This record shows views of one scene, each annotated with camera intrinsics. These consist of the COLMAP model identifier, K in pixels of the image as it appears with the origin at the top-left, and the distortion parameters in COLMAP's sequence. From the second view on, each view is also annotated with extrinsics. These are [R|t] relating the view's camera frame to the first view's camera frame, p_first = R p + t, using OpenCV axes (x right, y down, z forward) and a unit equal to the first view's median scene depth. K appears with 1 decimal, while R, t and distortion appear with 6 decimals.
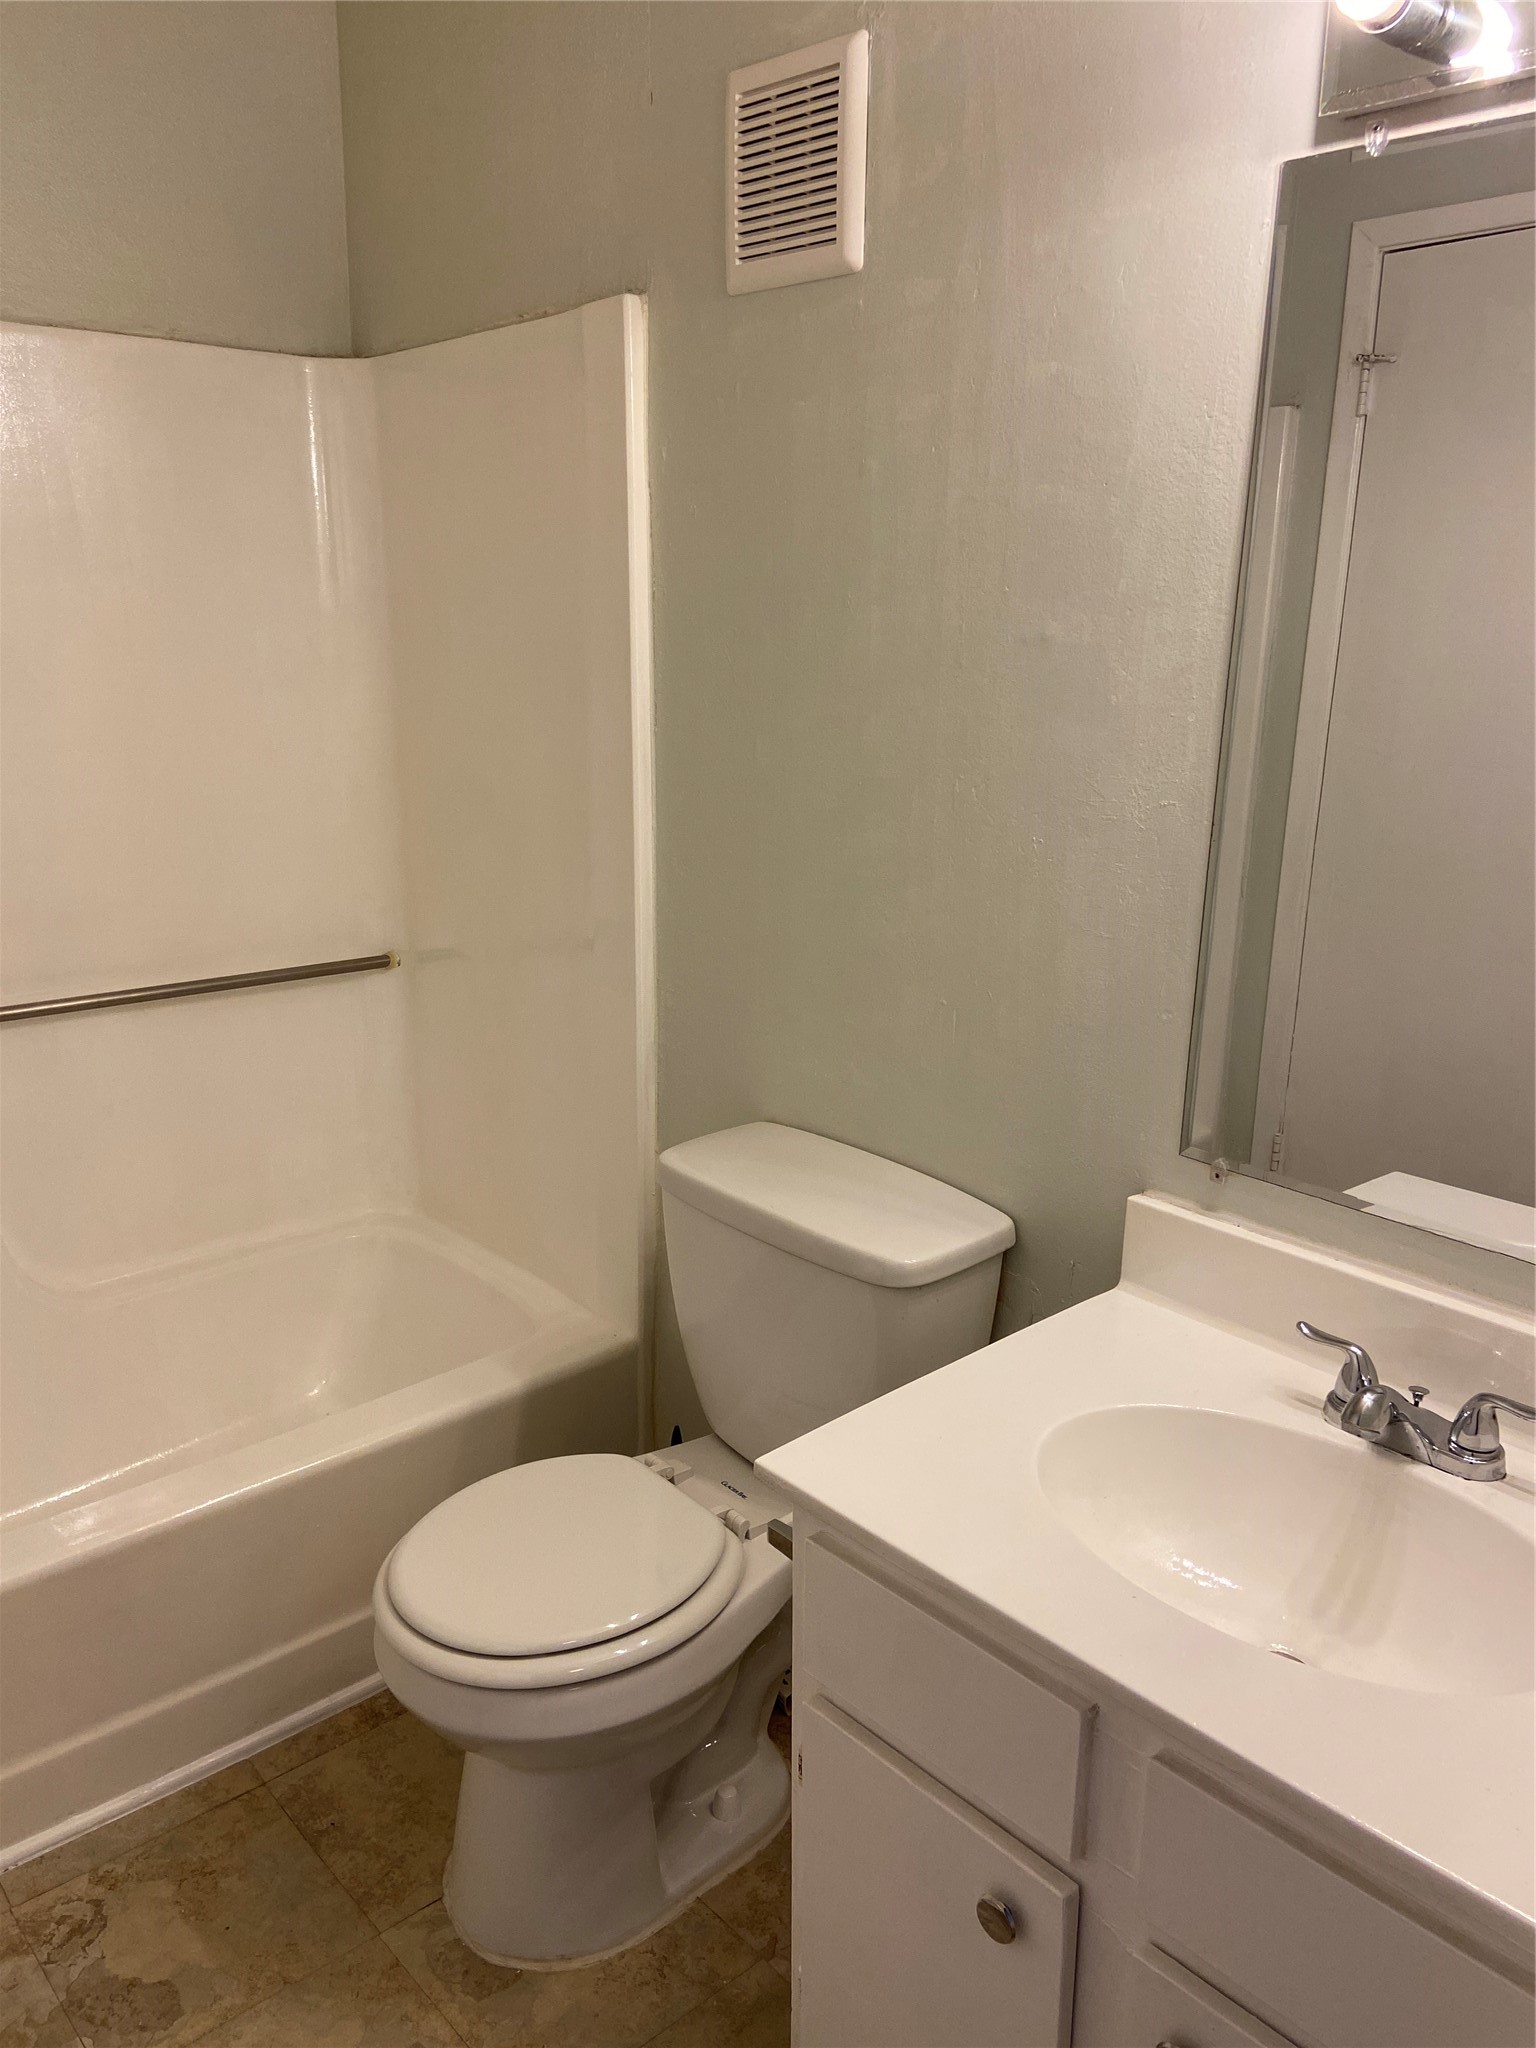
lens RADIAL K [[1532.3, 0, 750.4], [0, 1532.3, 1043.4], [0, 0, 1]] dist [0.125497, -0.158579]
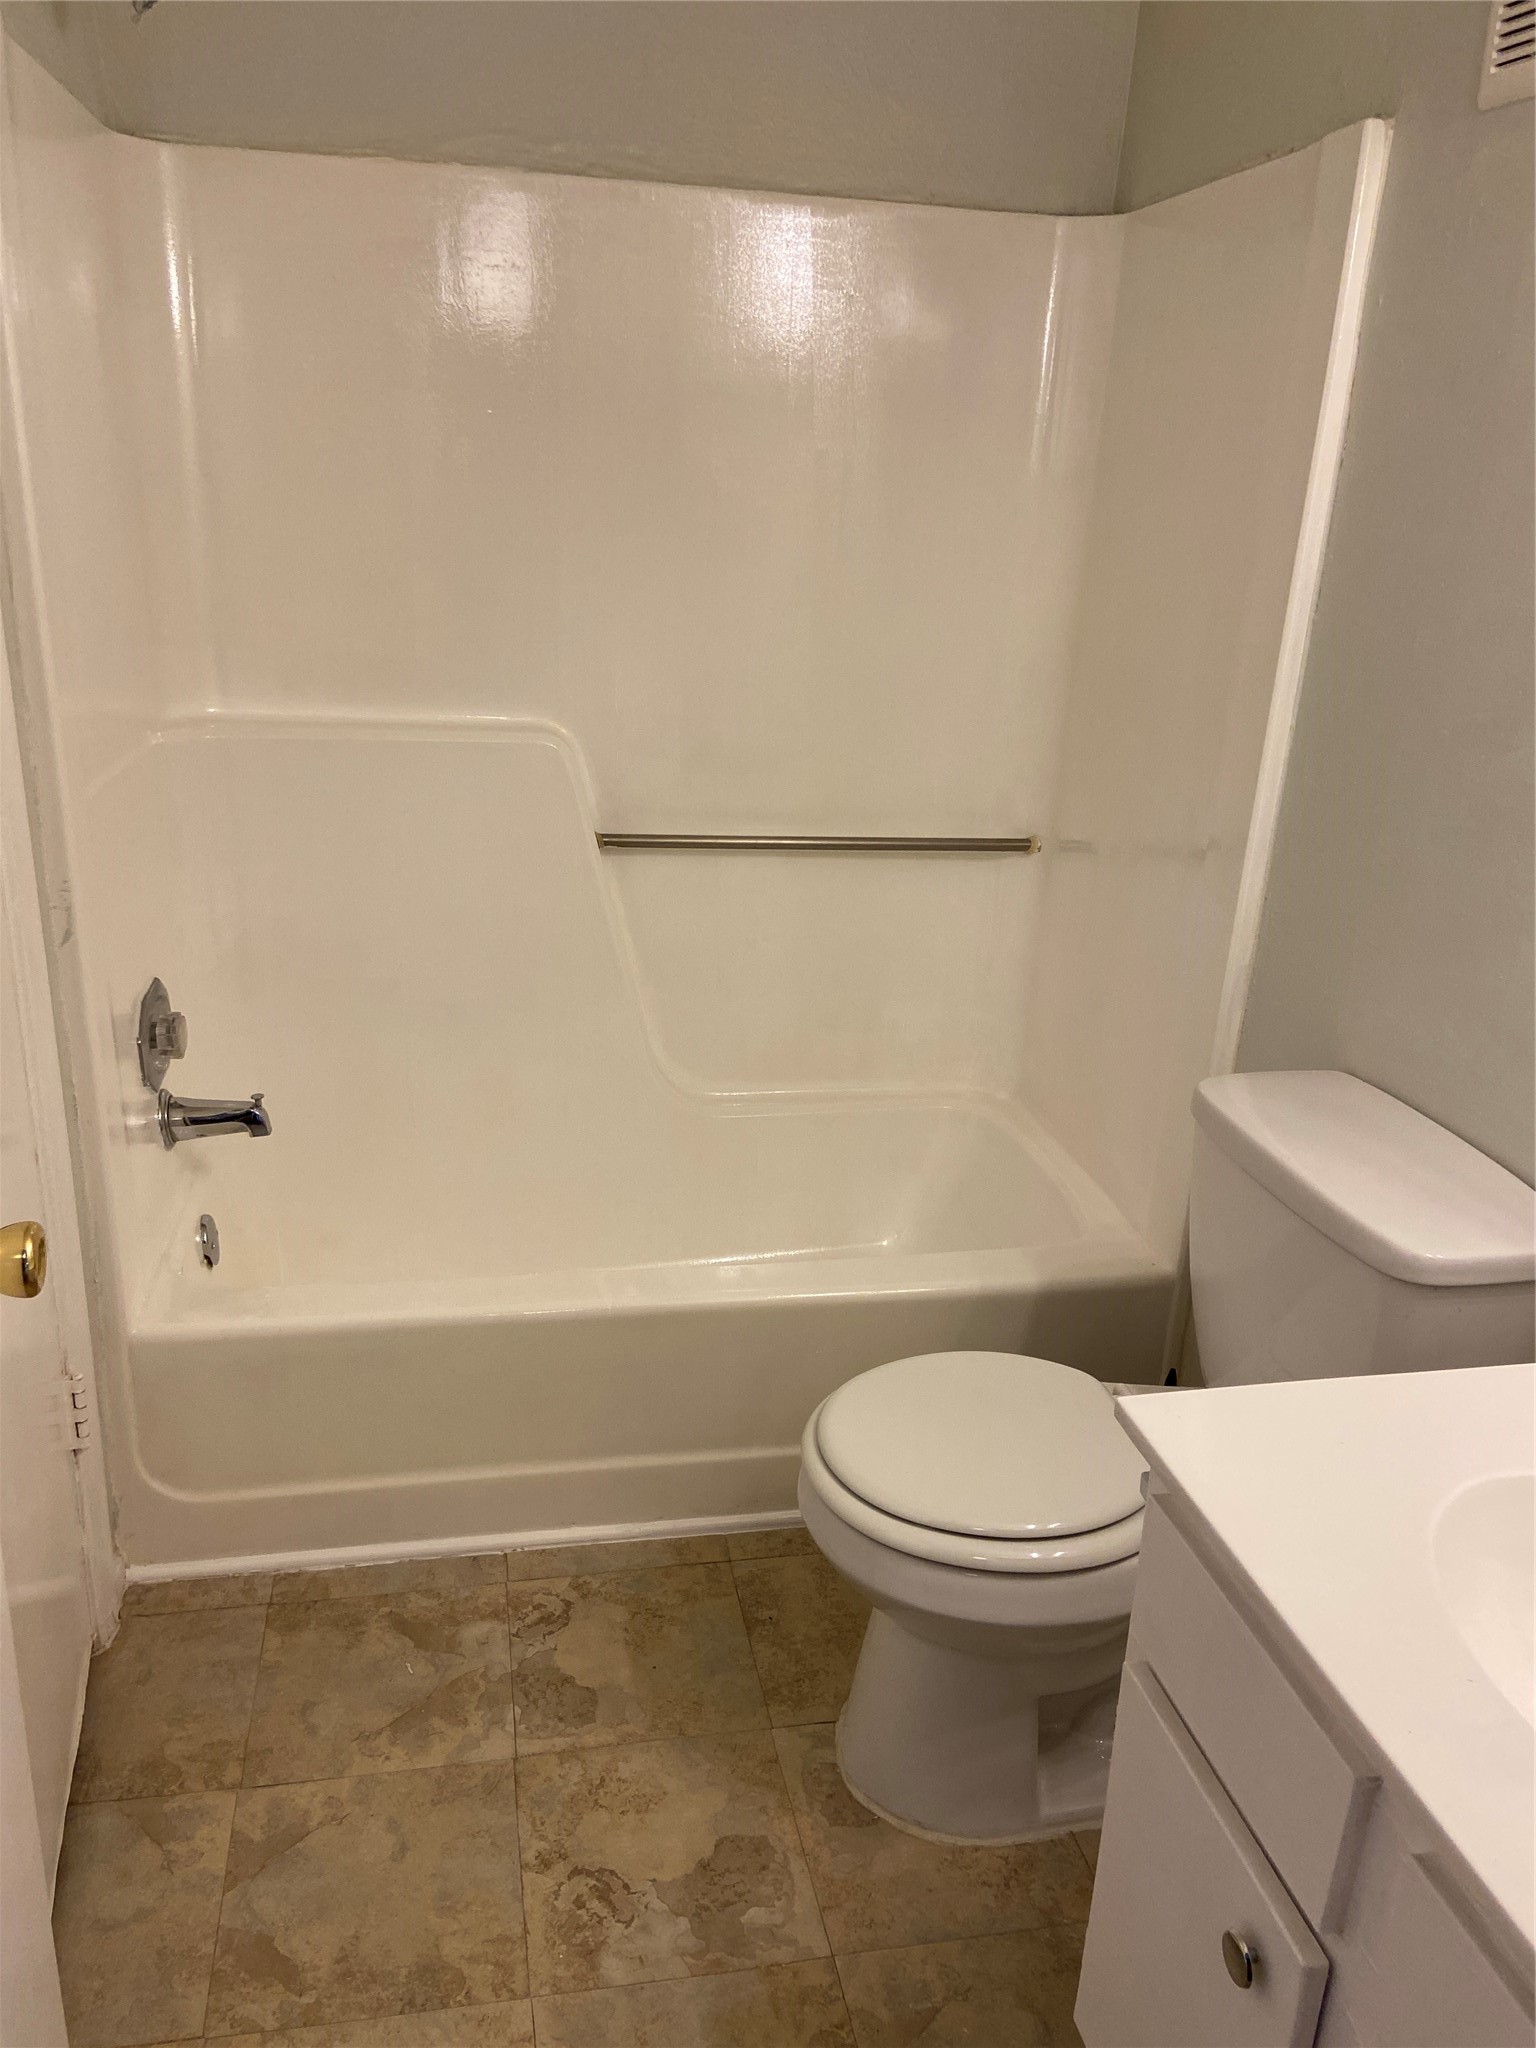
lens RADIAL K [[1532.3, 0, 750.4], [0, 1532.3, 1043.4], [0, 0, 1]] dist [0.125497, -0.158579]
pose [[0.864571, 0.202334, -0.459976, 0.139410], [-0.175623, 0.979297, 0.100673, 0.004881], [0.470823, -0.006257, 0.882206, 0.054362]]
